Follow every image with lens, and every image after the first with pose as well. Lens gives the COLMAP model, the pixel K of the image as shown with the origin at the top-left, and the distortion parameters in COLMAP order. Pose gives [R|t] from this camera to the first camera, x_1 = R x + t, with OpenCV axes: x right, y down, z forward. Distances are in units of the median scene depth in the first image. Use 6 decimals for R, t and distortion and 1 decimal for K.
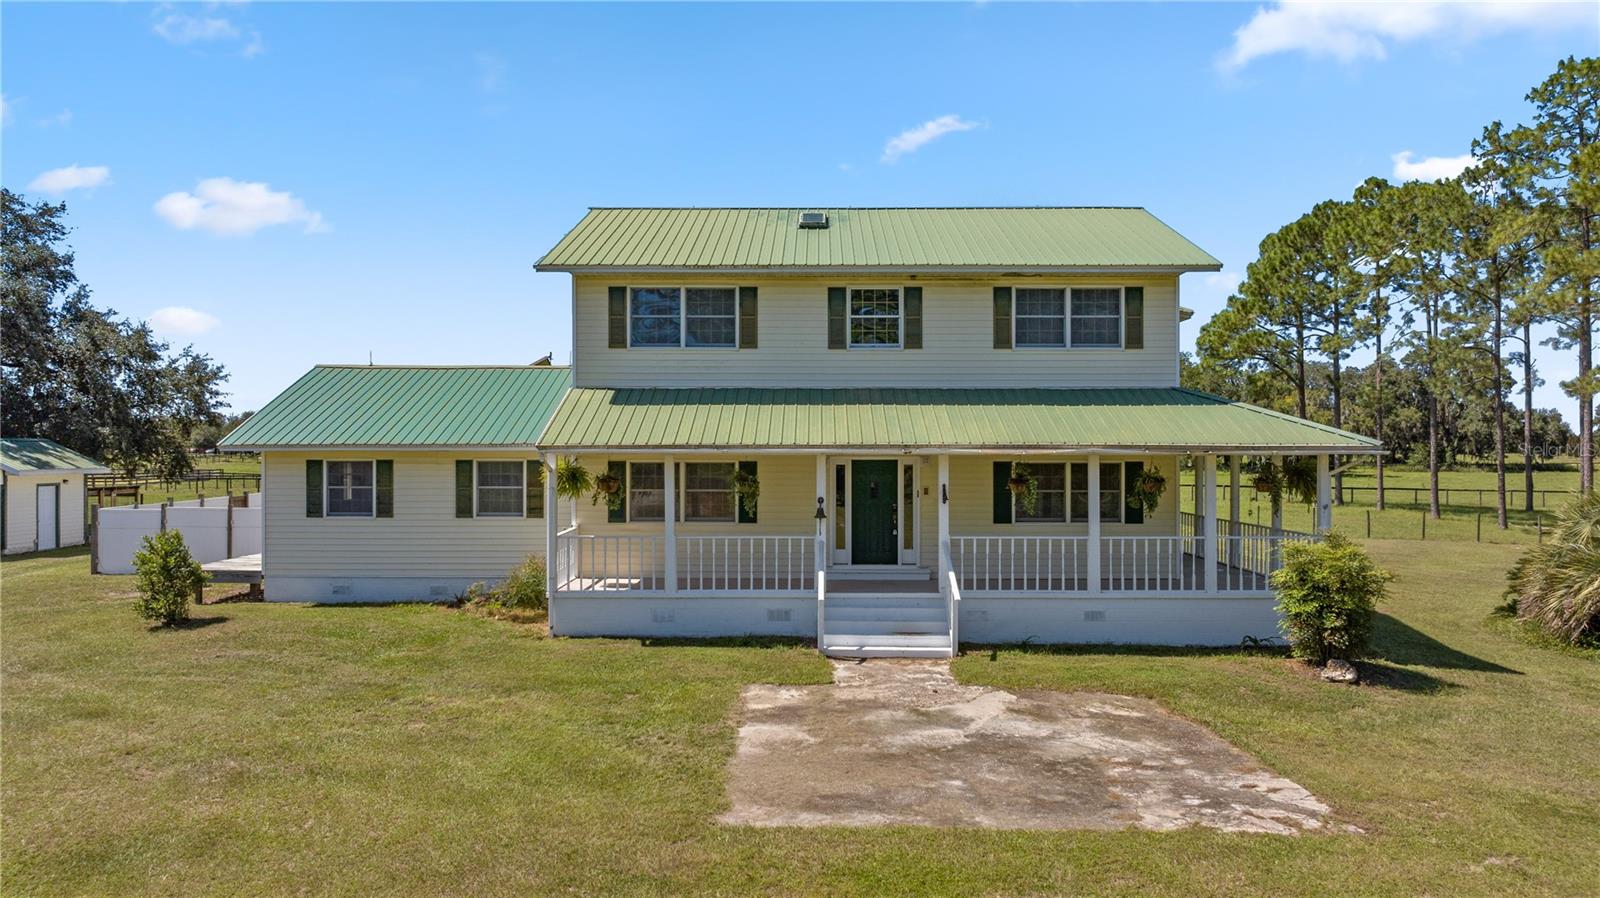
lens RADIAL K [[1128.0, 0, 803.1], [0, 1128.0, 444.4], [0, 0, 1]] dist [-0.008557, -0.000336]
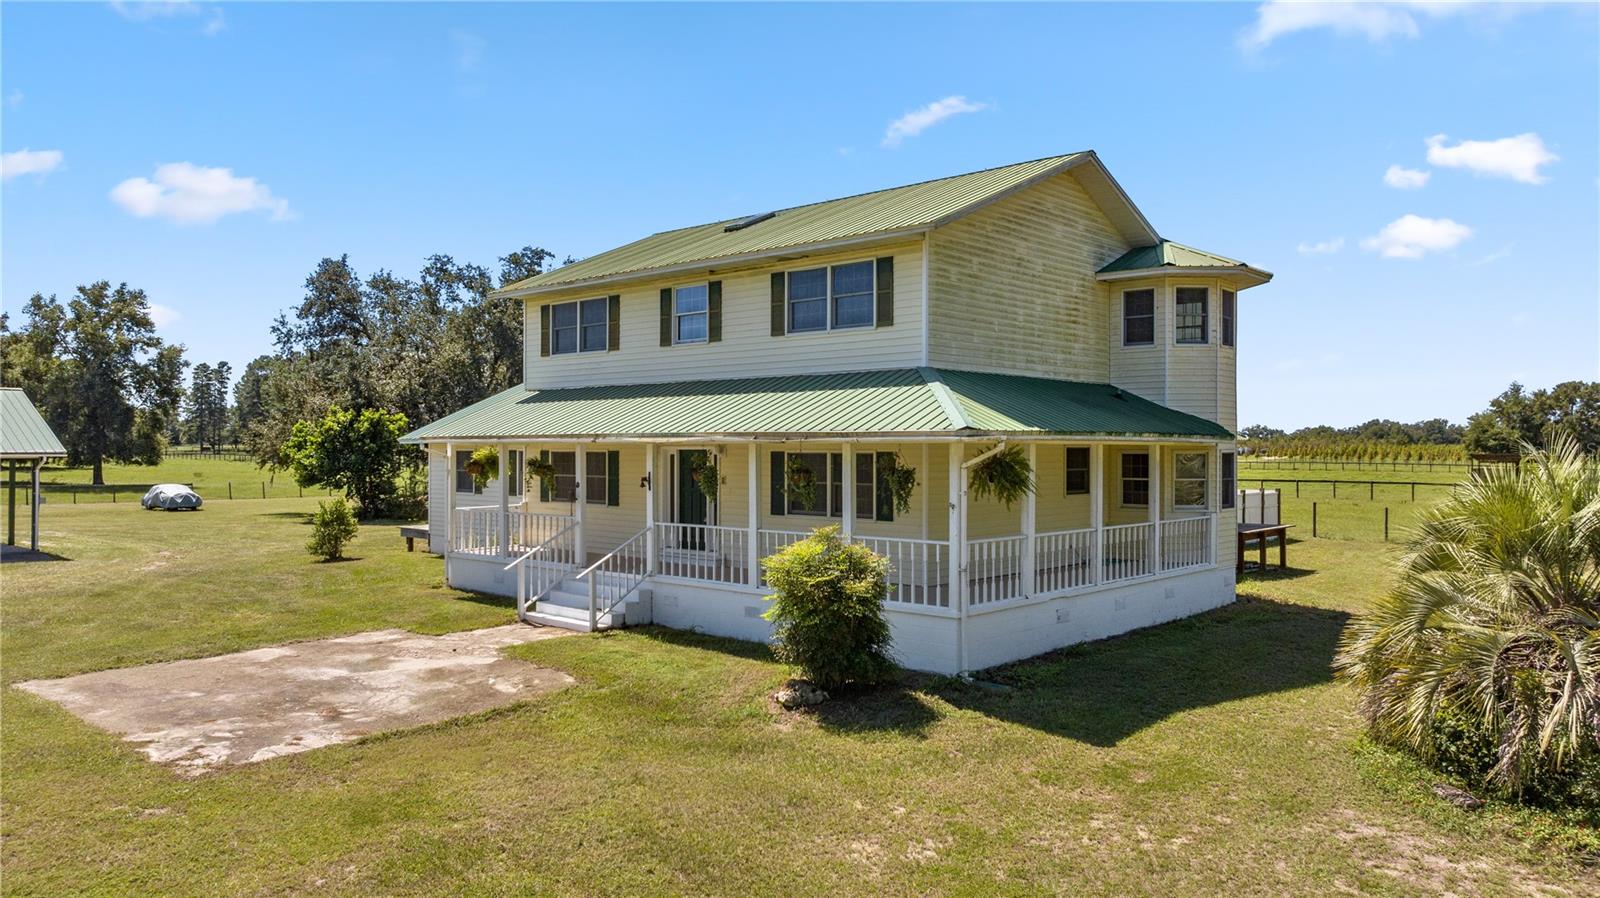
lens RADIAL K [[1128.0, 0, 803.1], [0, 1128.0, 444.4], [0, 0, 1]] dist [-0.008557, -0.000336]
pose [[0.752665, -0.001236, -0.658402, 0.835618], [-0.001382, 0.999993, -0.003457, 0.012193], [0.658402, 0.003511, 0.752658, 0.281977]]
